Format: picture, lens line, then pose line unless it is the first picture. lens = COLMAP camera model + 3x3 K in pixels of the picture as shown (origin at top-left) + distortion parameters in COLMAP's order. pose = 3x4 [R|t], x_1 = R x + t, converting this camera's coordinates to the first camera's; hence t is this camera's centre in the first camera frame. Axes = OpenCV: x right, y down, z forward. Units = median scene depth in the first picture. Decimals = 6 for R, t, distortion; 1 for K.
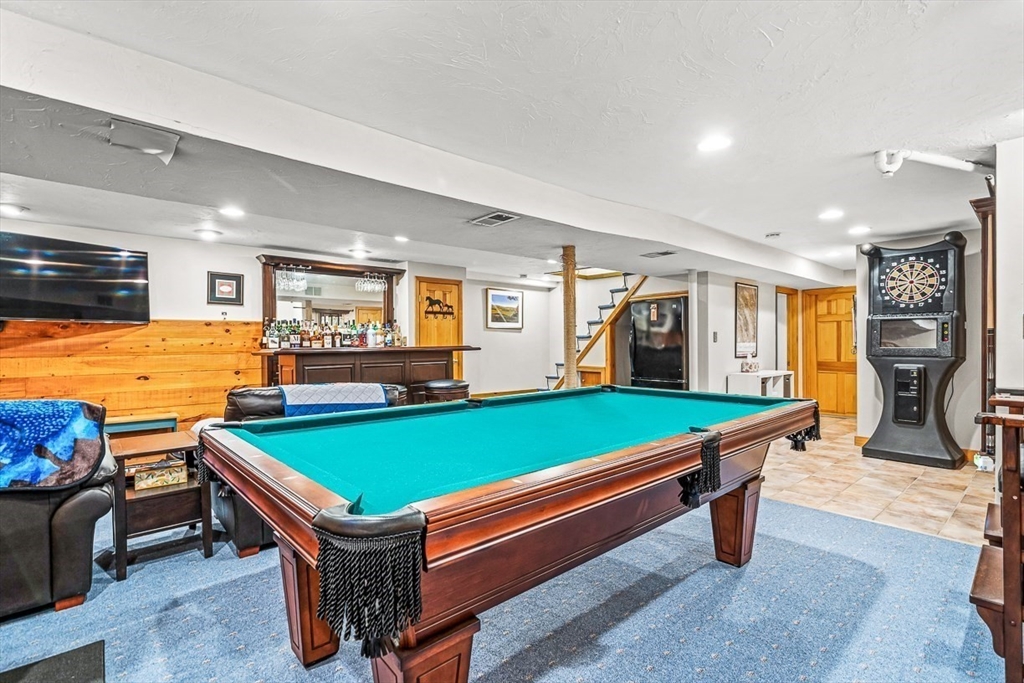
lens RADIAL K [[476.0, 0, 512.0], [0, 476.0, 341.5], [0, 0, 1]] dist [-0.000197, 0.000938]
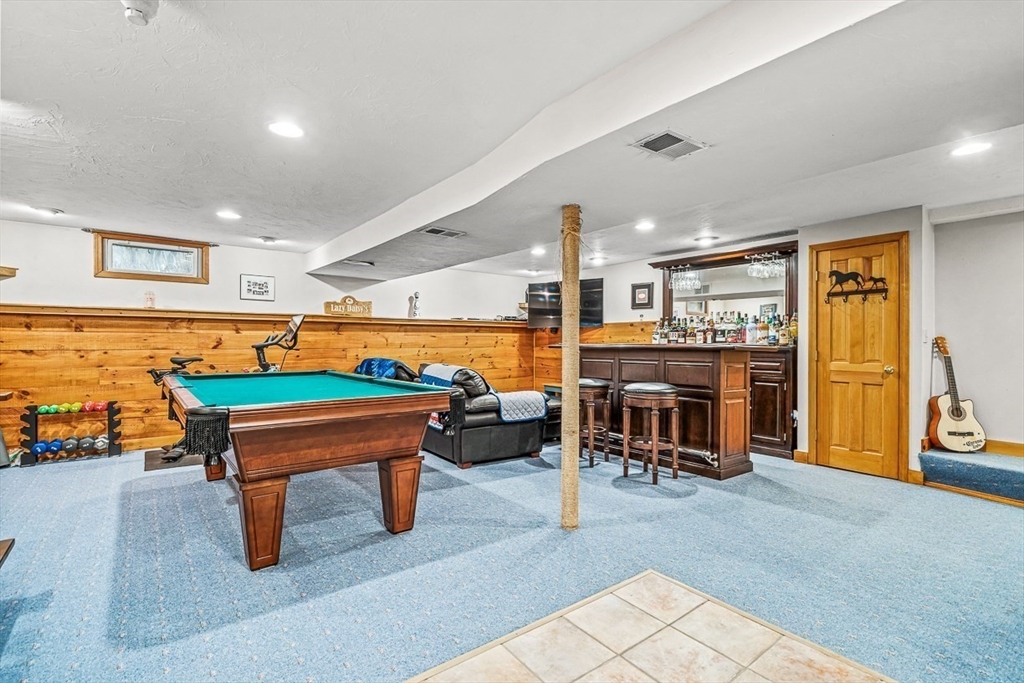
lens RADIAL K [[476.0, 0, 512.0], [0, 476.0, 341.5], [0, 0, 1]] dist [-0.000197, 0.000938]
pose [[-0.070049, 0.004666, -0.997533, 0.602184], [0.001510, 0.999988, 0.004572, 0.002093], [0.997542, -0.001186, -0.070055, 0.681303]]
